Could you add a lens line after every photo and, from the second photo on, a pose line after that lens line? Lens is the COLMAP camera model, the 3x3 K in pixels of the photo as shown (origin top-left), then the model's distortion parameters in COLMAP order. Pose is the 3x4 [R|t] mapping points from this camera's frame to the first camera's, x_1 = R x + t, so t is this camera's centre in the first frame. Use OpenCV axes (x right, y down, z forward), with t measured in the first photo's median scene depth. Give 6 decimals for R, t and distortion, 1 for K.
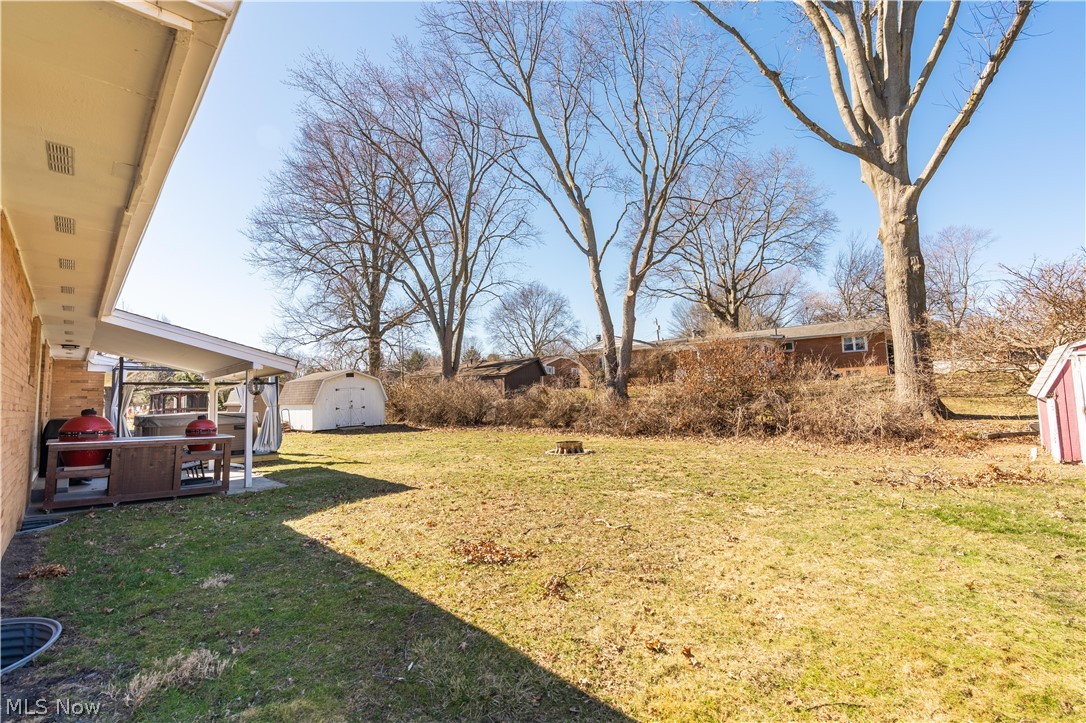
lens RADIAL K [[501.2, 0, 543.0], [0, 501.2, 361.5], [0, 0, 1]] dist [-0.006341, -0.000064]
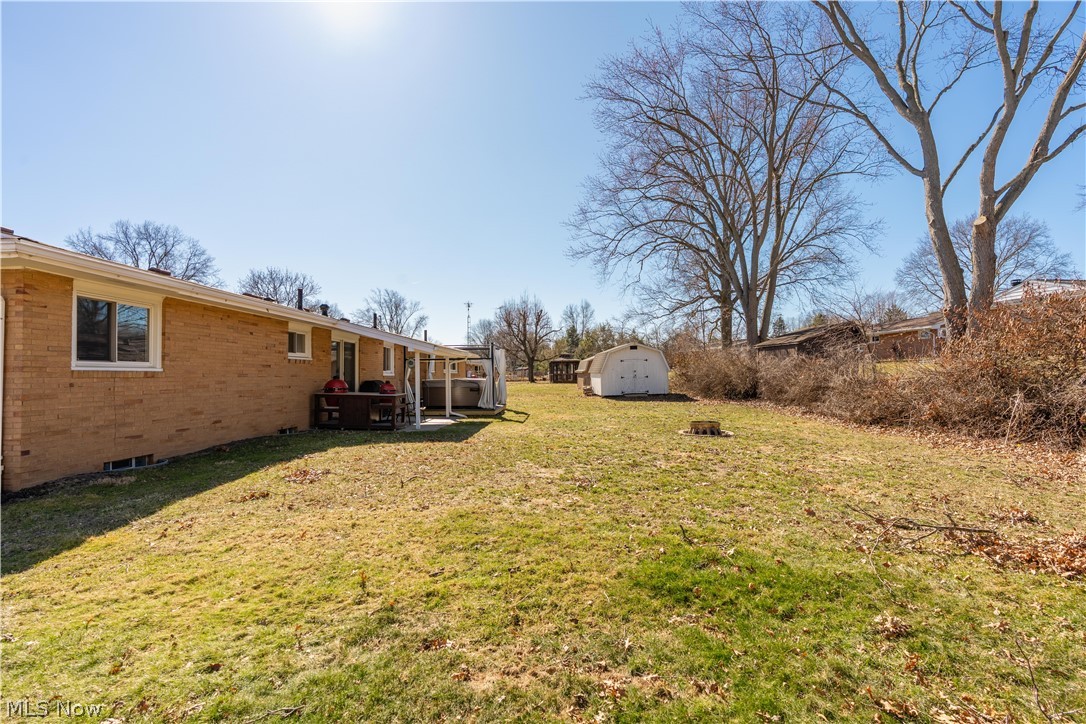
lens RADIAL K [[493.9, 0, 539.3], [0, 493.9, 365.8], [0, 0, 1]] dist [-0.000374, 0.000257]
pose [[0.687260, 0.009917, -0.726344, 0.234952], [0.043906, 0.997512, 0.055163, -0.002075], [0.725084, -0.069802, 0.685114, 0.083863]]
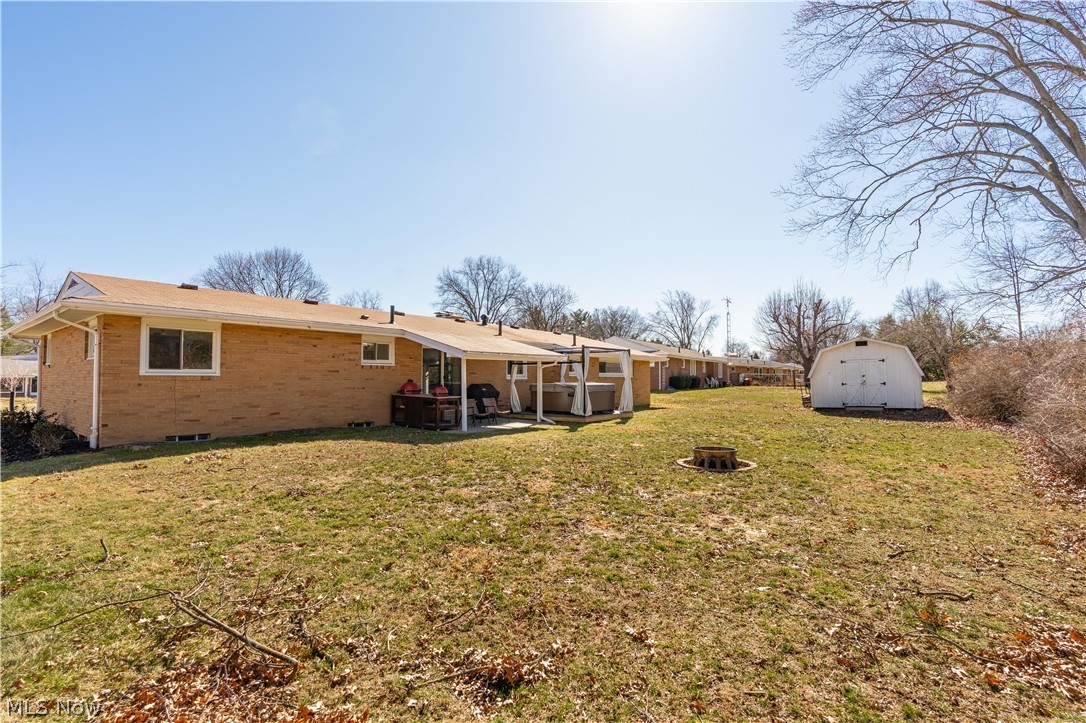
lens RADIAL K [[506.3, 0, 539.1], [0, 506.3, 373.2], [0, 0, 1]] dist [0.001498, 0.000420]
pose [[0.123351, 0.017909, -0.992201, 0.323646], [0.072509, 0.997002, 0.027010, 0.013120], [0.989711, -0.075276, 0.121683, 0.332617]]
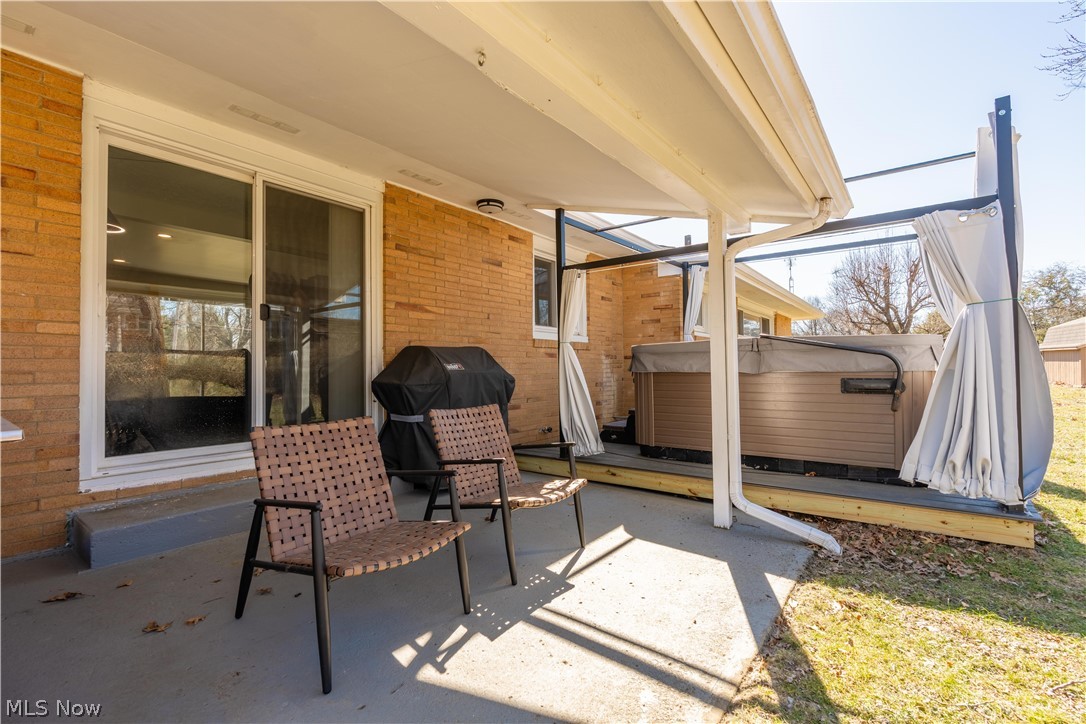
lens RADIAL K [[493.9, 0, 539.3], [0, 493.9, 365.8], [0, 0, 1]] dist [-0.000374, 0.000257]
pose [[0.156295, 0.022162, -0.987462, -0.155507], [0.072935, 0.996760, 0.033915, 0.043467], [0.985014, -0.077321, 0.154172, 0.344000]]
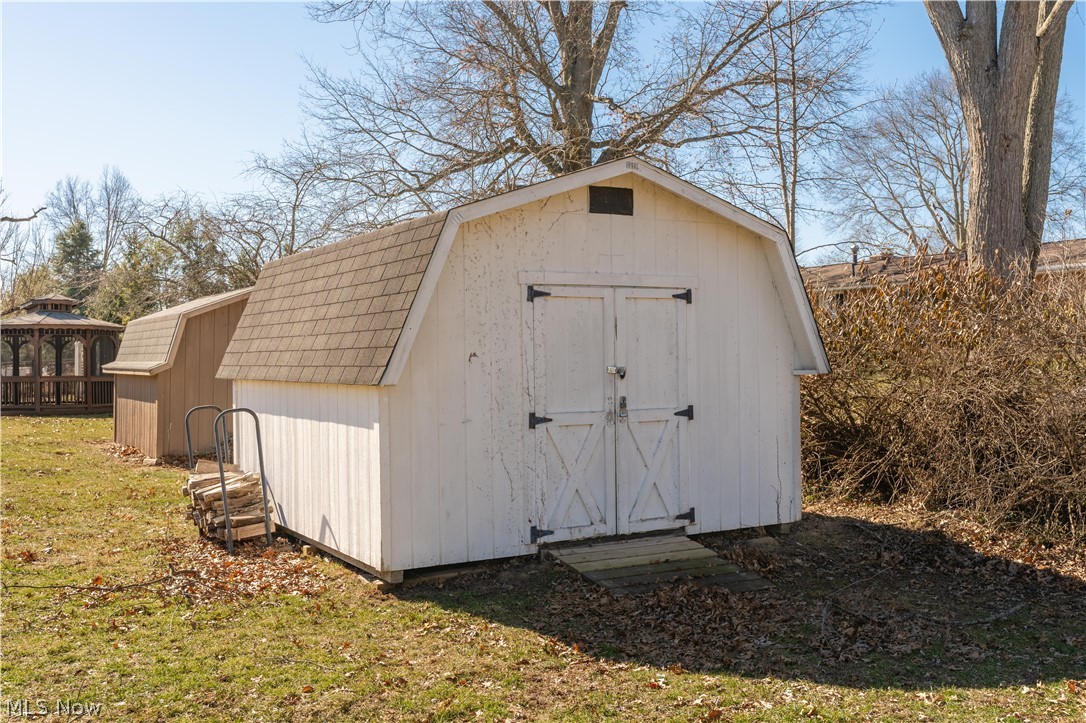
lens RADIAL K [[1012.9, 0, 543.0], [0, 1012.9, 361.5], [0, 0, 1]] dist [-0.005006, -0.005157]
pose [[0.953025, 0.024607, -0.301891, -0.274097], [-0.004098, 0.997651, 0.068382, 0.048277], [0.302865, -0.063933, 0.950887, 0.615565]]
